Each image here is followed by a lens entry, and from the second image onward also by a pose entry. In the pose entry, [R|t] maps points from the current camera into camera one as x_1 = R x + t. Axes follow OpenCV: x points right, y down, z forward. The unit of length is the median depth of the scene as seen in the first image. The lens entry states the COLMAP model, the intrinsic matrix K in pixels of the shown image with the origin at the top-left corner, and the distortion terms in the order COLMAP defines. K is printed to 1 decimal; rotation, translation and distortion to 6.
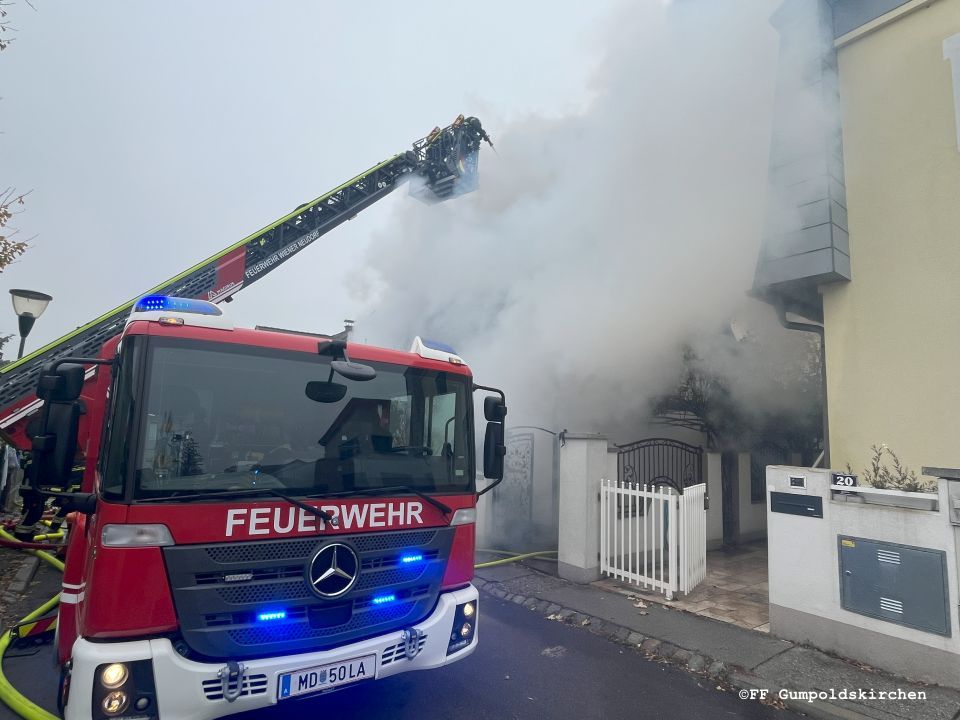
lens RADIAL K [[514.2, 0, 485.4], [0, 514.2, 360.7], [0, 0, 1]] dist [-0.001905, -0.001481]
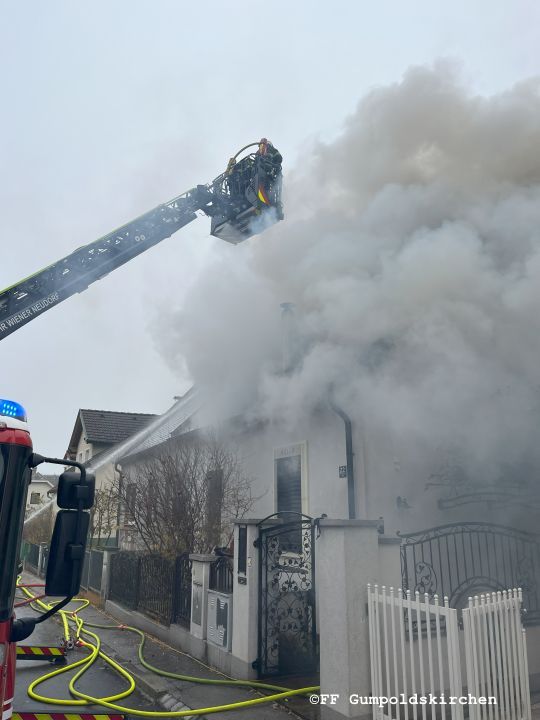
lens RADIAL K [[568.5, 0, 268.4], [0, 568.5, 361.9], [0, 0, 1]] dist [0.018460, -0.004791]
pose [[0.984995, -0.074607, -0.155622, 0.255817], [0.053328, 0.989178, -0.136689, 0.025774], [0.164136, 0.126339, 0.978314, 0.162604]]
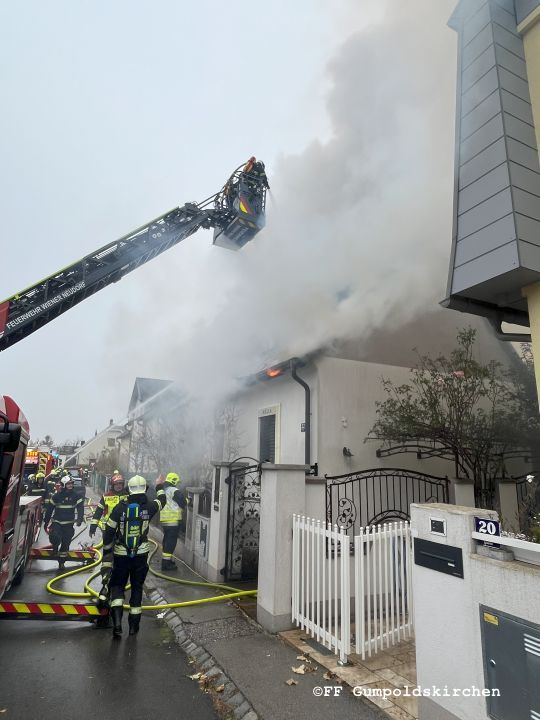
lens RADIAL K [[428.5, 0, 271.6], [0, 428.5, 359.9], [0, 0, 1]] dist [-0.001858, 0.001284]
pose [[0.978244, -0.056195, -0.199700, 0.386781], [0.036297, 0.994128, -0.101943, 0.034012], [0.204256, 0.092476, 0.974540, 0.229415]]
